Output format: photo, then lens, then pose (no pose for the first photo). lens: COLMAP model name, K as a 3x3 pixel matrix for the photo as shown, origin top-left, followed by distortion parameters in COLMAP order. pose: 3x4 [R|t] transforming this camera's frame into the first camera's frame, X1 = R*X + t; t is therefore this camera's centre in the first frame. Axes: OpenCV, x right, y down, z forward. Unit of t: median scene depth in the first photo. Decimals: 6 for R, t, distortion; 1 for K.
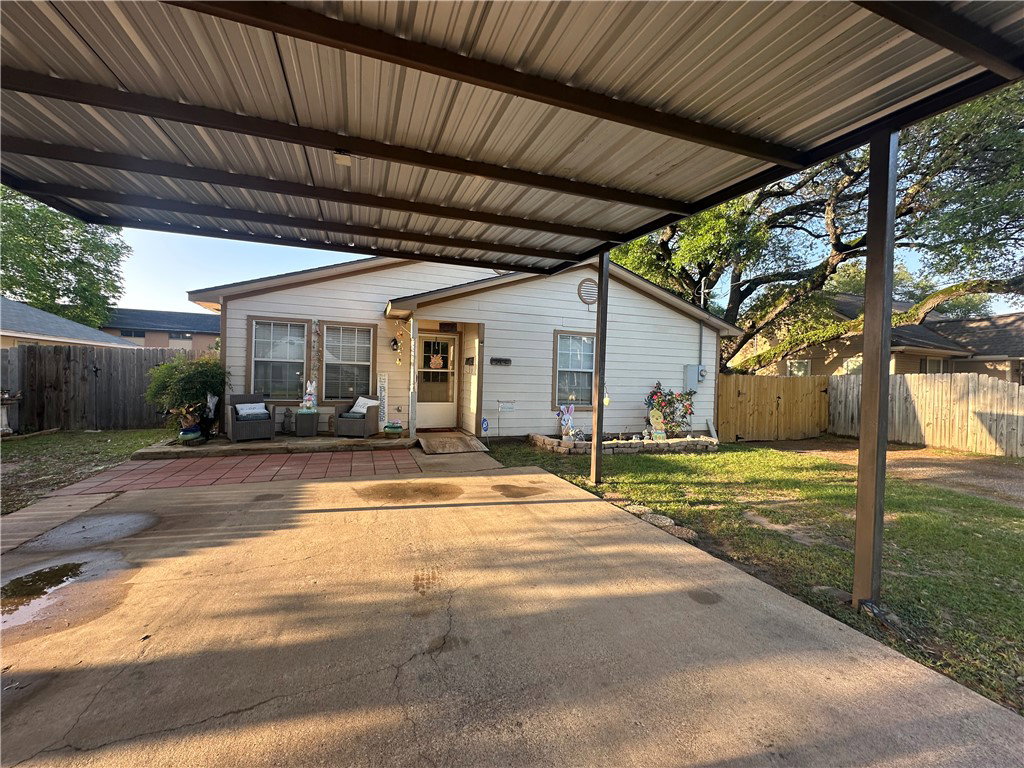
lens RADIAL K [[408.9, 0, 512.0], [0, 408.9, 384.0], [0, 0, 1]] dist [-0.003393, 0.000688]
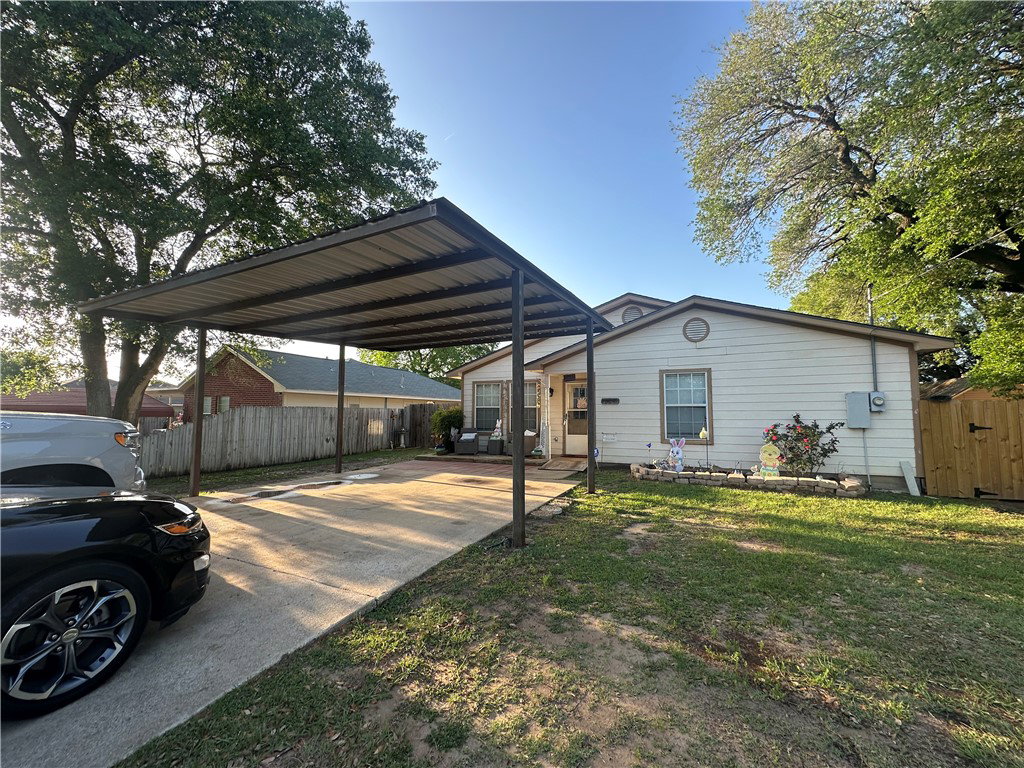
lens RADIAL K [[415.4, 0, 512.0], [0, 415.4, 384.0], [0, 0, 1]] dist [-0.001037, 0.000131]
pose [[0.695277, -0.078530, -0.714438, 0.764683], [0.008650, 0.994855, -0.100935, 0.020002], [0.718689, 0.063998, 0.692380, -0.091719]]
